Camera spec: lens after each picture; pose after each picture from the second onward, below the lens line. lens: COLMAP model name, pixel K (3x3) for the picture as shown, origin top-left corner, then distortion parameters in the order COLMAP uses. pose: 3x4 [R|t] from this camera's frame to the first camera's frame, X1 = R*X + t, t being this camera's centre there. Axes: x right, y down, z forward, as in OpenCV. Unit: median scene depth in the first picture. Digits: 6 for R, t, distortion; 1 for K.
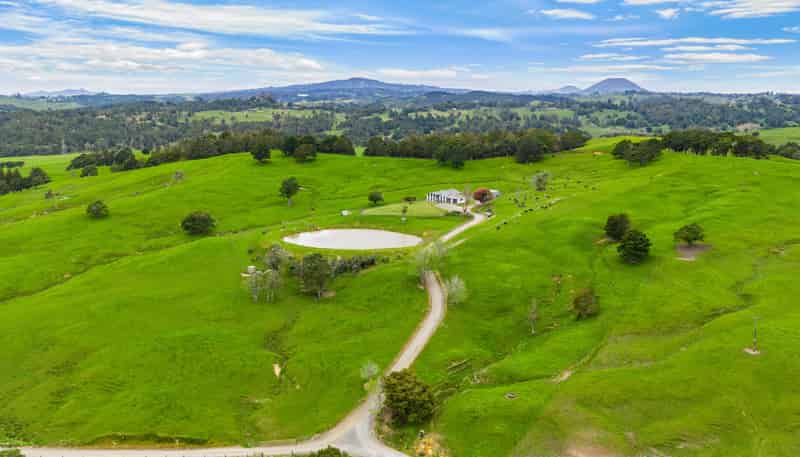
lens RADIAL K [[644.5, 0, 402.5], [0, 644.5, 228.3], [0, 0, 1]] dist [0.000980, -0.003969]
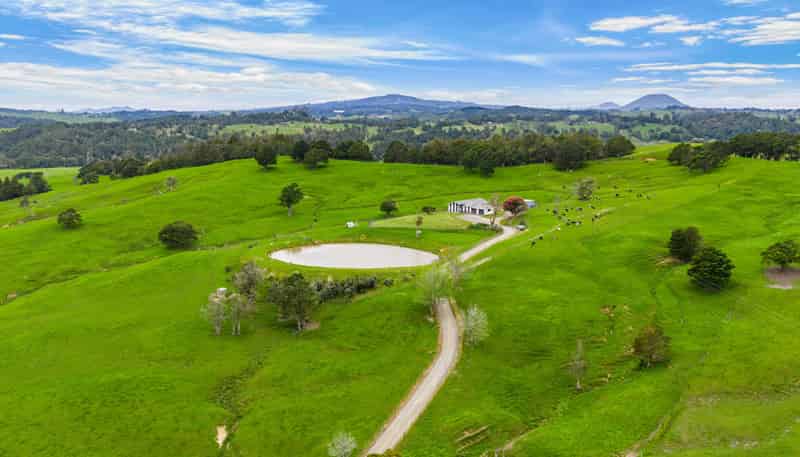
lens RADIAL K [[644.5, 0, 402.5], [0, 644.5, 228.3], [0, 0, 1]] dist [0.000980, -0.003969]
pose [[0.998416, 0.008603, -0.055604, 0.026072], [-0.010035, 0.999624, -0.025533, 0.001850], [0.055364, 0.026051, 0.998126, 0.157151]]
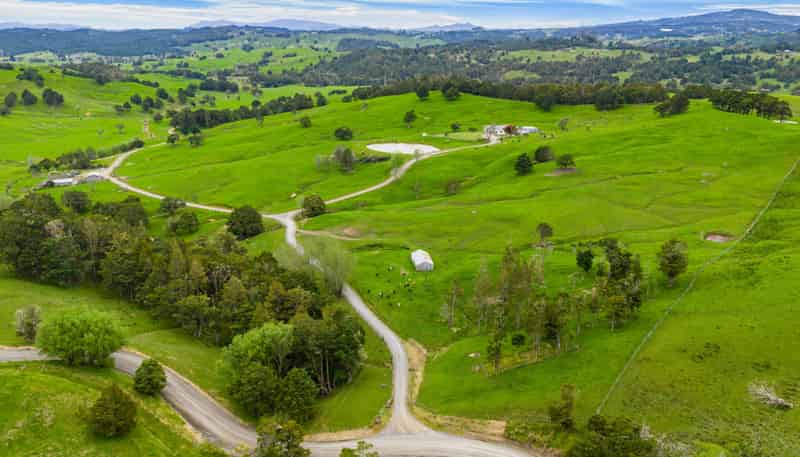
lens RADIAL K [[644.5, 0, 402.5], [0, 644.5, 228.3], [0, 0, 1]] dist [0.000980, -0.003969]
pose [[0.849192, 0.151933, -0.505757, 0.696241], [-0.101473, 0.986818, 0.126069, 0.009430], [0.518244, -0.055736, 0.853415, -0.385031]]
